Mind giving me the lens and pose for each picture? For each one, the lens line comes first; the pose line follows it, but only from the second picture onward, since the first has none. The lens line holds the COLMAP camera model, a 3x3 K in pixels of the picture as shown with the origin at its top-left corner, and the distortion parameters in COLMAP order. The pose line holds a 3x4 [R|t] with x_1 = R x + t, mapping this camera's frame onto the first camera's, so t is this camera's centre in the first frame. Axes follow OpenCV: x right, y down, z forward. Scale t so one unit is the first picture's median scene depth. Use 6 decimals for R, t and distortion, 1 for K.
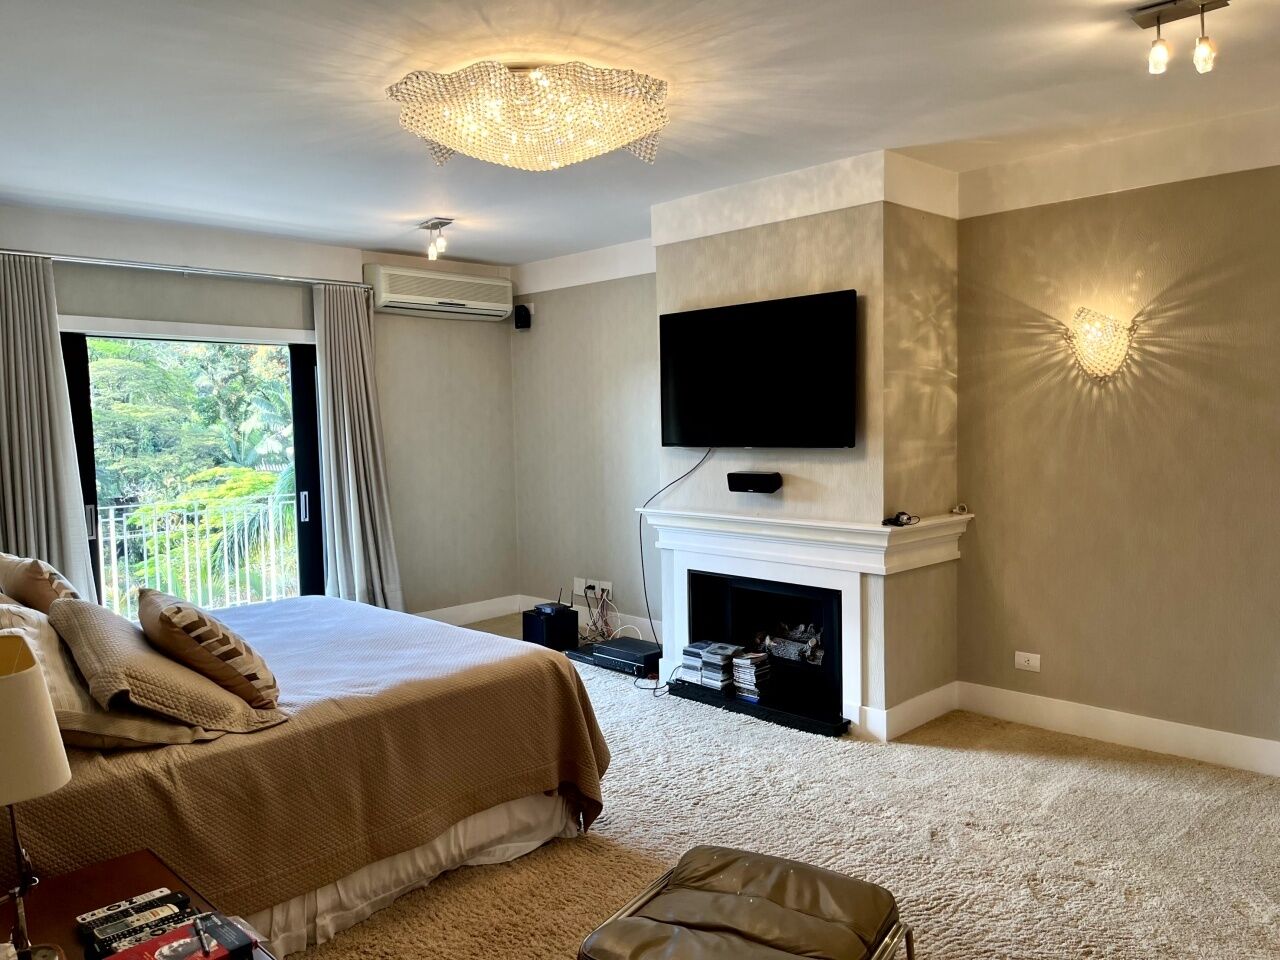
lens RADIAL K [[980.0, 0, 636.7], [0, 980.0, 485.4], [0, 0, 1]] dist [0.034350, -0.025466]
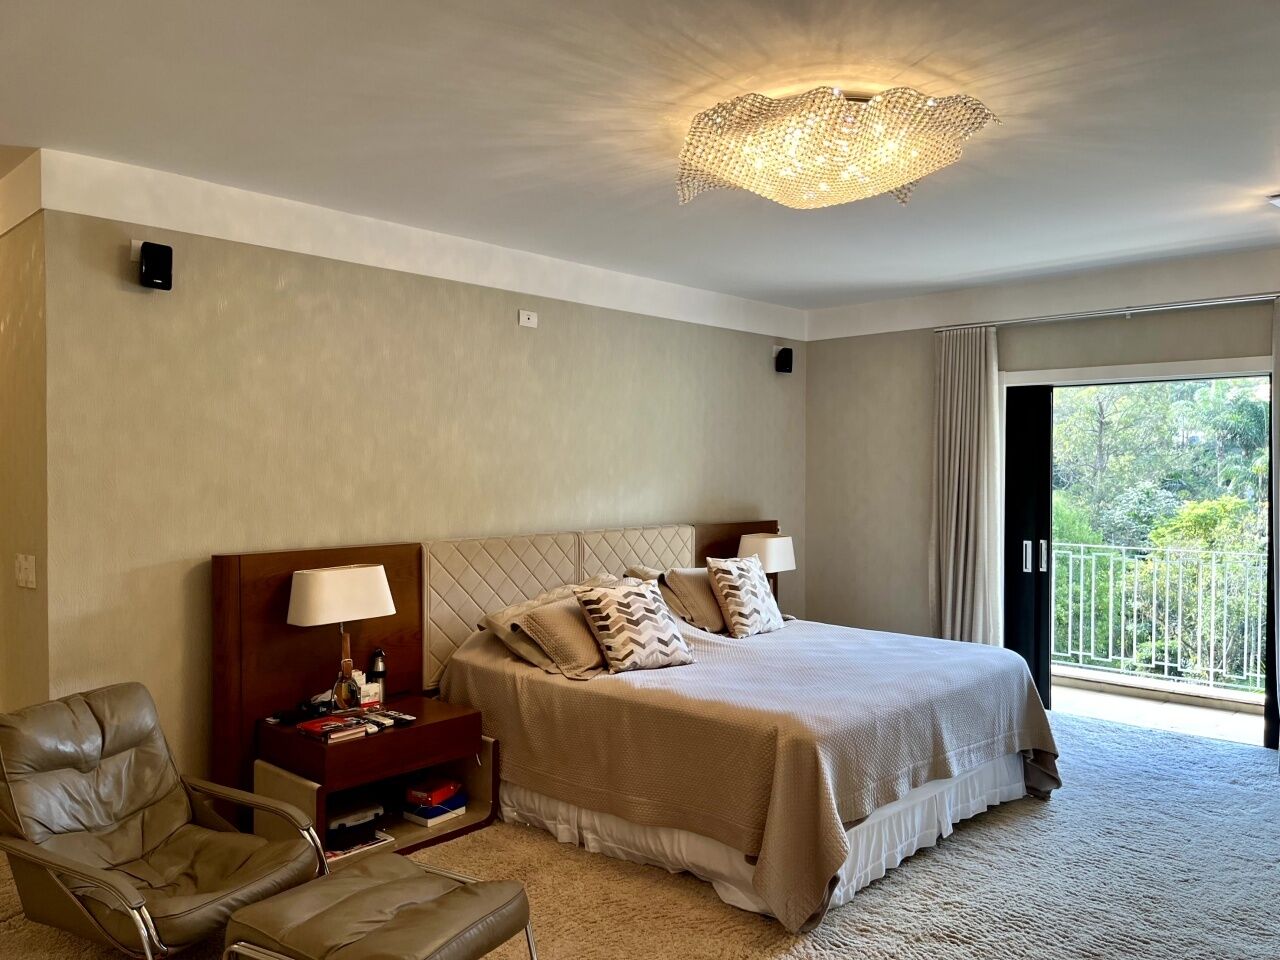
lens RADIAL K [[980.0, 0, 638.5], [0, 980.0, 476.1], [0, 0, 1]] dist [0.034350, -0.025466]
pose [[0.029497, 0.024552, -0.999263, 0.978390], [-0.068859, 0.997373, 0.022473, -0.083139], [0.997190, 0.068145, 0.031110, 0.948256]]
